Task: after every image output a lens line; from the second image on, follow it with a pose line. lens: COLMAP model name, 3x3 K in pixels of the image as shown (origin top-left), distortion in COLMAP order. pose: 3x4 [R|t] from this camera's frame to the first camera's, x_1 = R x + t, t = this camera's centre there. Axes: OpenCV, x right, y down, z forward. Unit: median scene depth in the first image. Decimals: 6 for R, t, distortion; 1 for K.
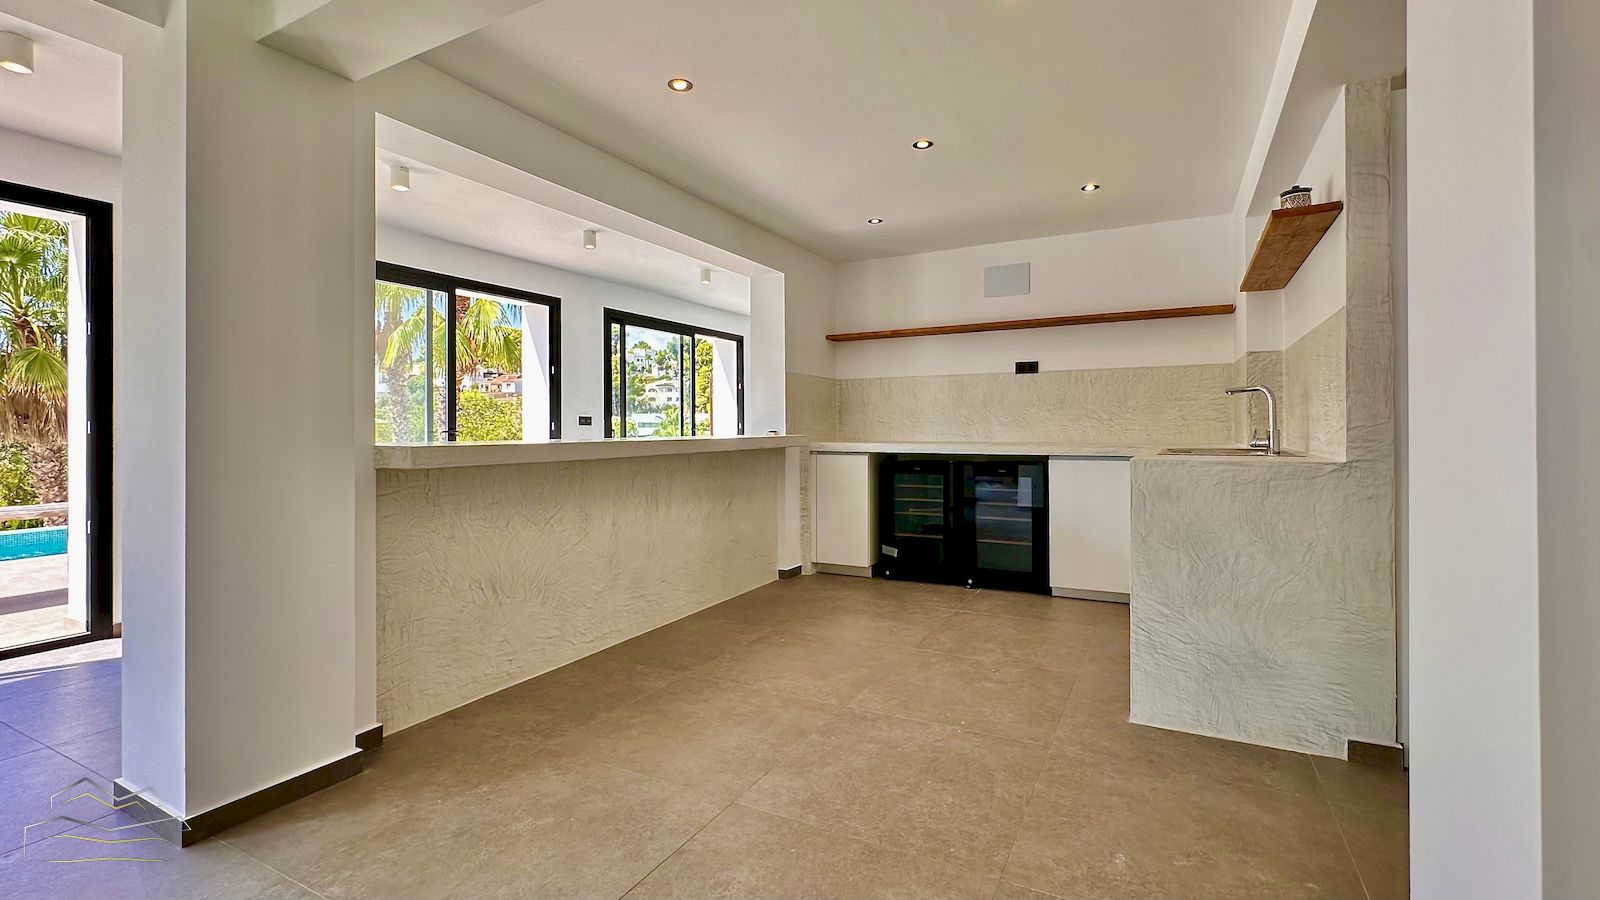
lens RADIAL K [[692.1, 0, 819.8], [0, 692.1, 425.9], [0, 0, 1]] dist [-0.002241, -0.000054]
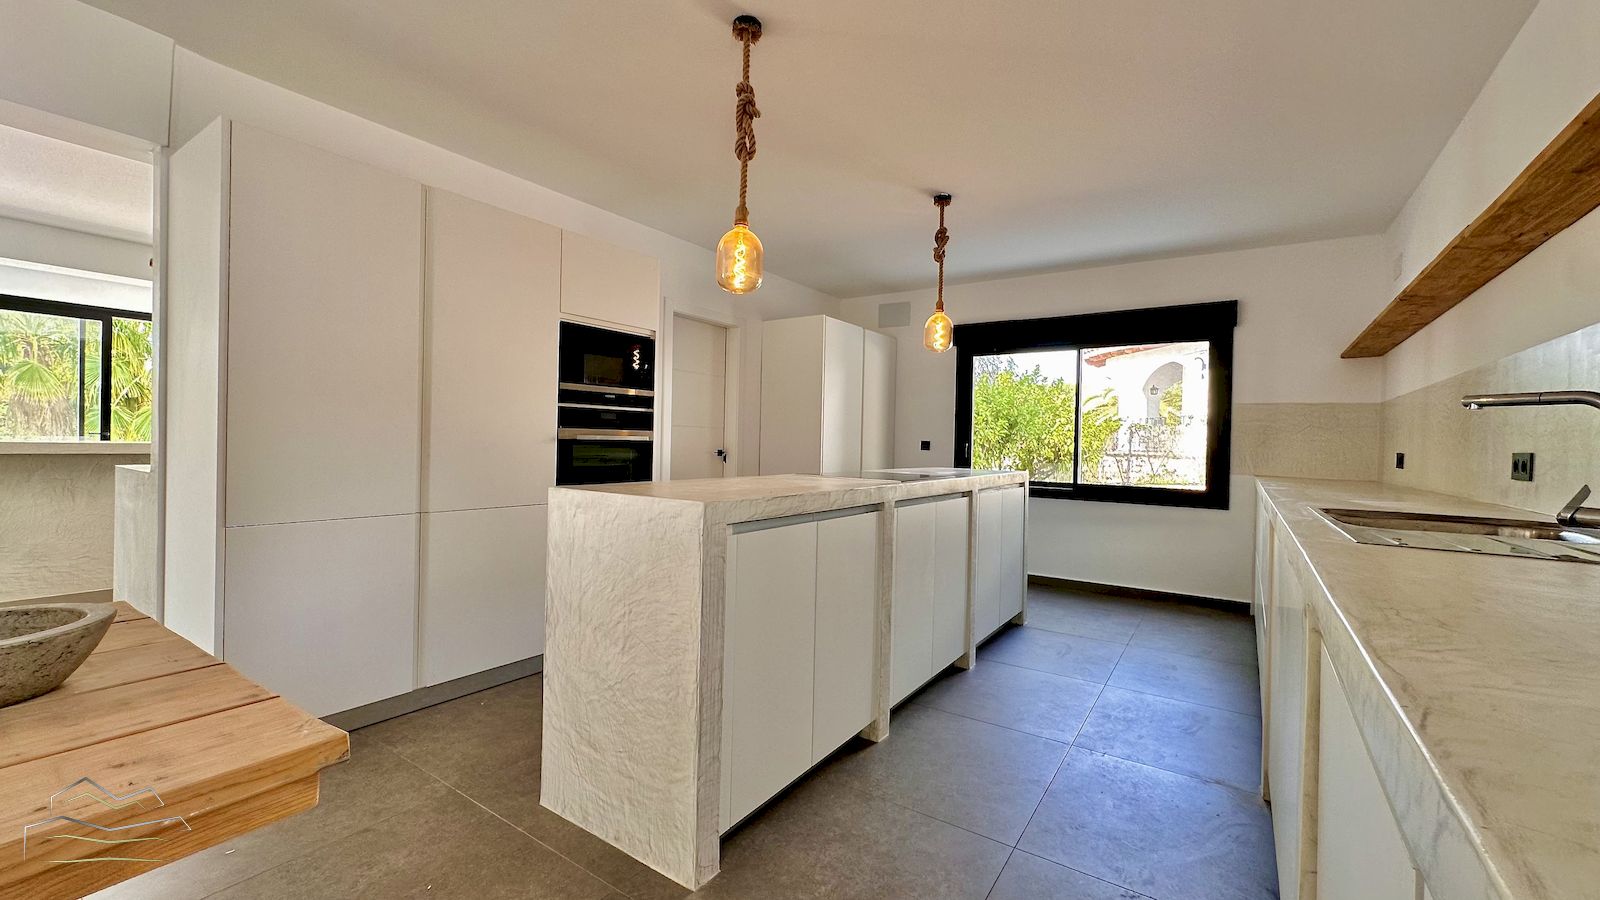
lens RADIAL K [[637.5, 0, 800.0], [0, 637.5, 450.0], [0, 0, 1]] dist [-0.002352, 0.000299]
pose [[0.991897, 0.029470, -0.123577, 1.059032], [-0.028060, 0.999520, 0.013139, -0.014675], [0.123905, -0.009565, 0.992248, 0.028200]]
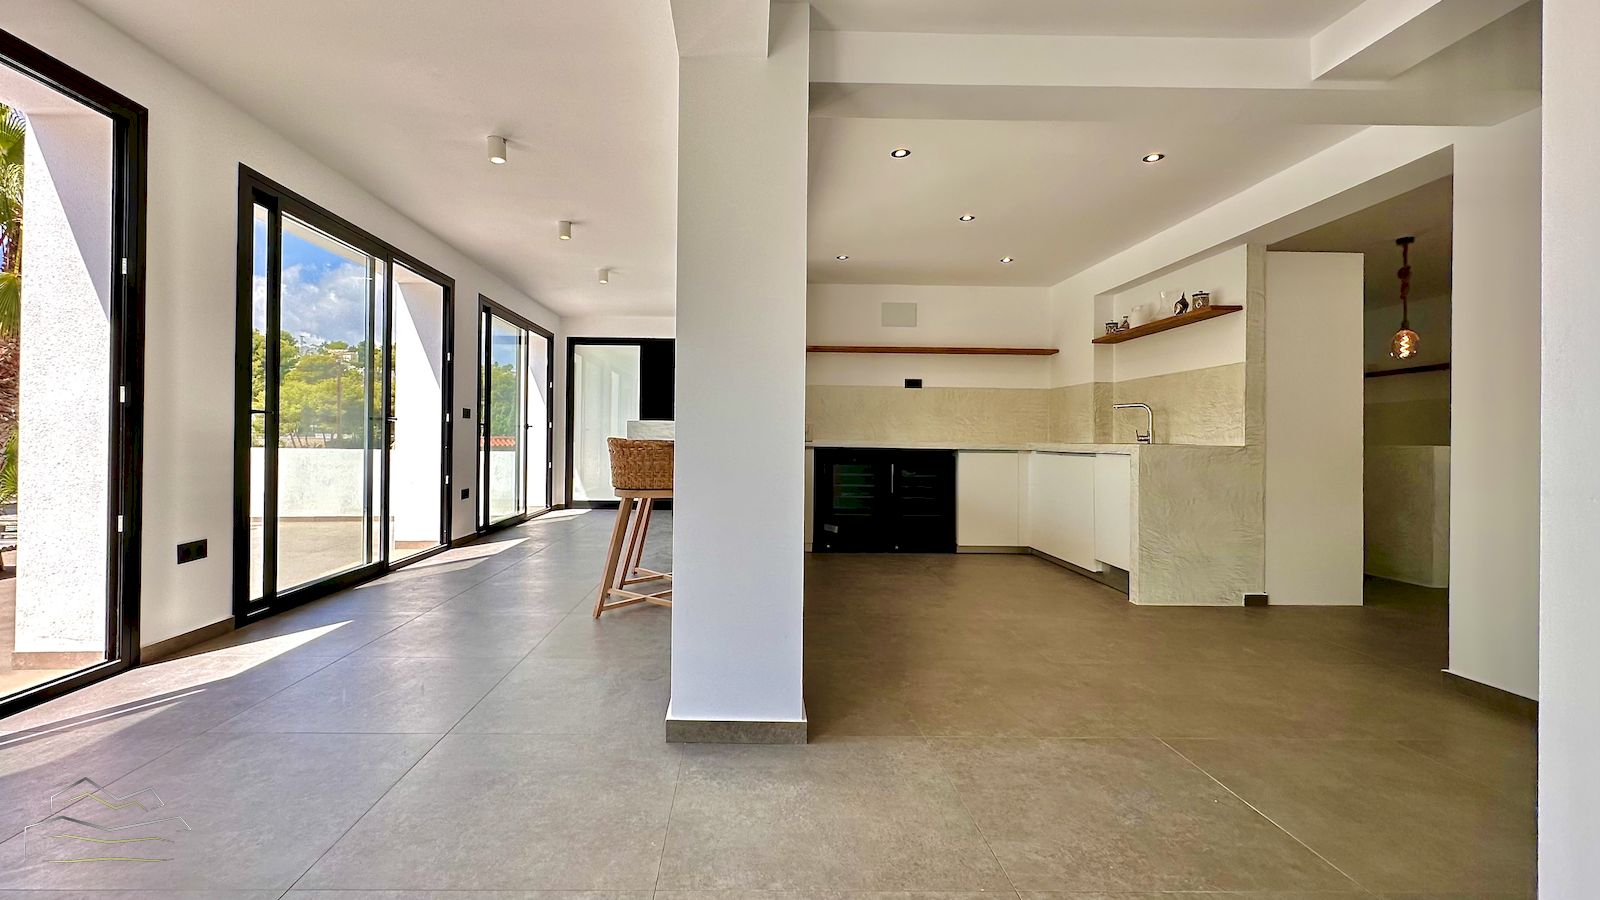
lens RADIAL K [[692.4, 0, 762.6], [0, 692.4, 431.6], [0, 0, 1]] dist [-0.004926, -0.000012]
pose [[0.881619, 0.023517, 0.471375, -0.658441], [-0.019799, 0.999721, -0.012845, 0.033198], [-0.471546, 0.001992, 0.881839, -0.015546]]
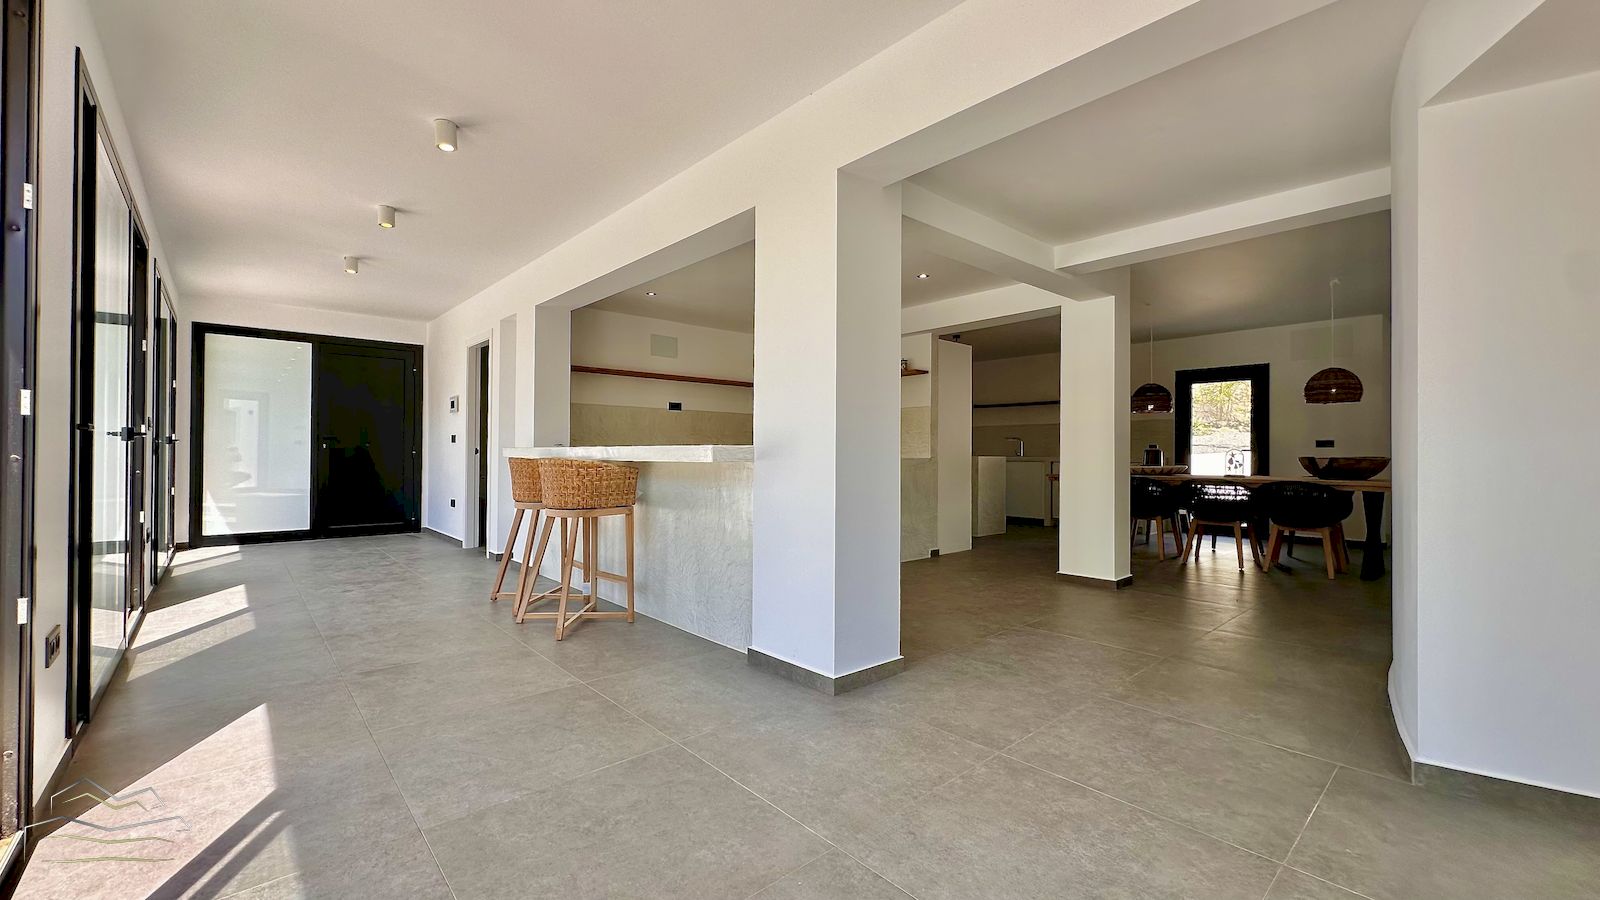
lens RADIAL K [[637.5, 0, 800.0], [0, 637.5, 450.0], [0, 0, 1]] dist [-0.002352, 0.000299]
pose [[0.357979, 0.014471, 0.933618, -1.065644], [-0.011265, 0.999874, -0.011178, 0.028135], [-0.933662, -0.006516, 0.358097, 0.283728]]
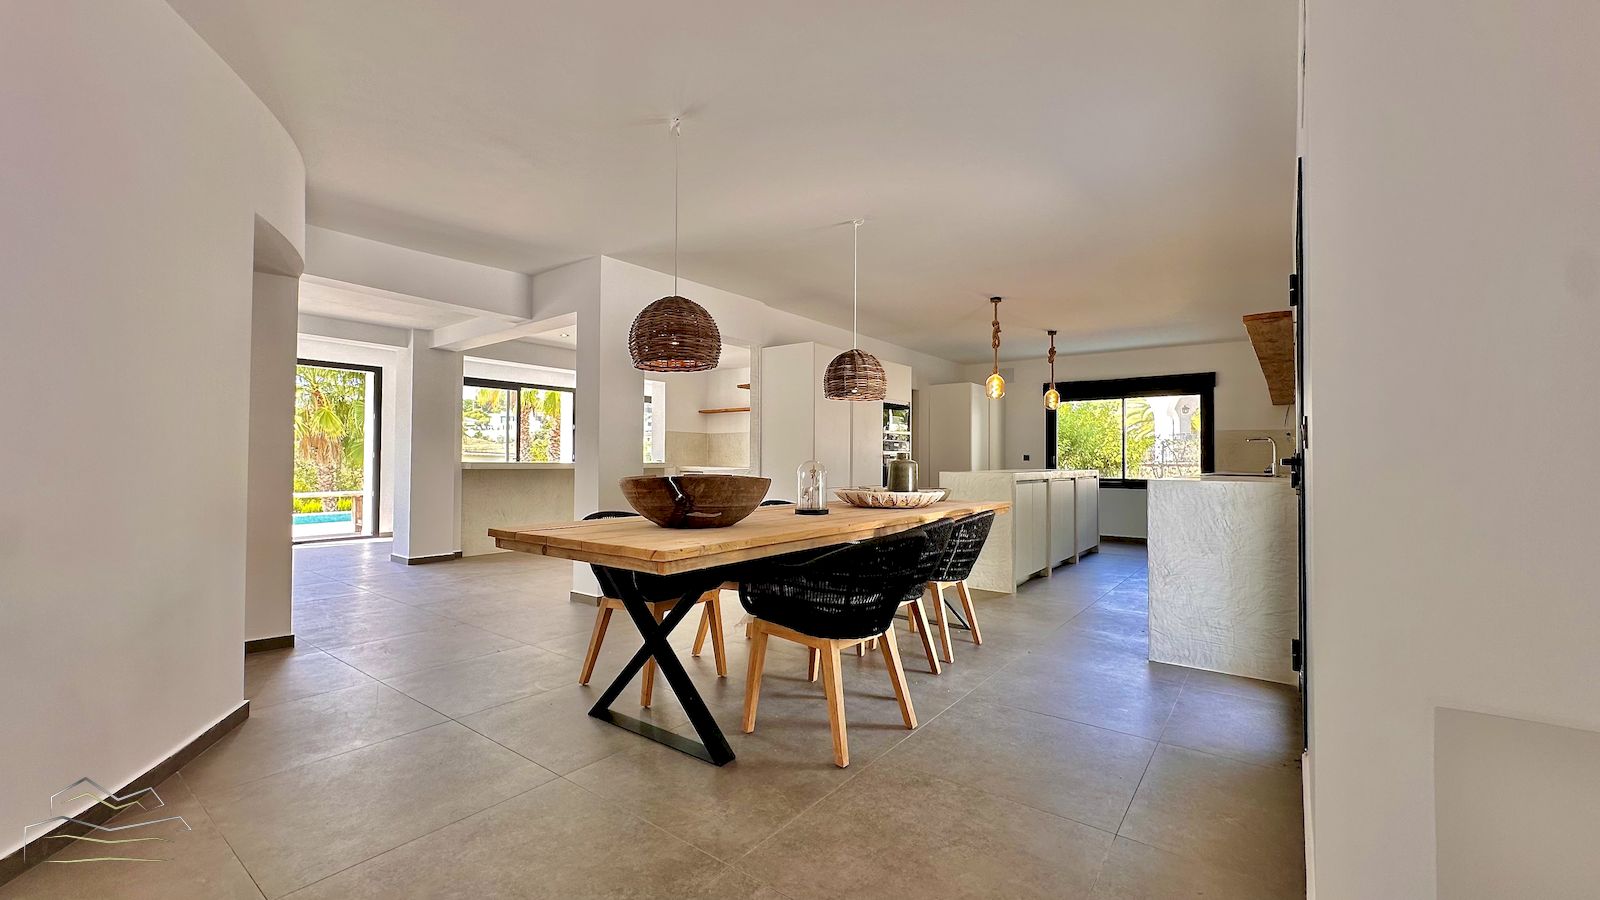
lens RADIAL K [[637.5, 0, 800.0], [0, 637.5, 450.0], [0, 0, 1]] dist [-0.002352, 0.000299]
pose [[0.984699, 0.009089, -0.174025, 0.767660], [-0.011689, 0.999835, -0.013920, -0.001447], [0.173870, 0.015741, 0.984643, -0.885777]]
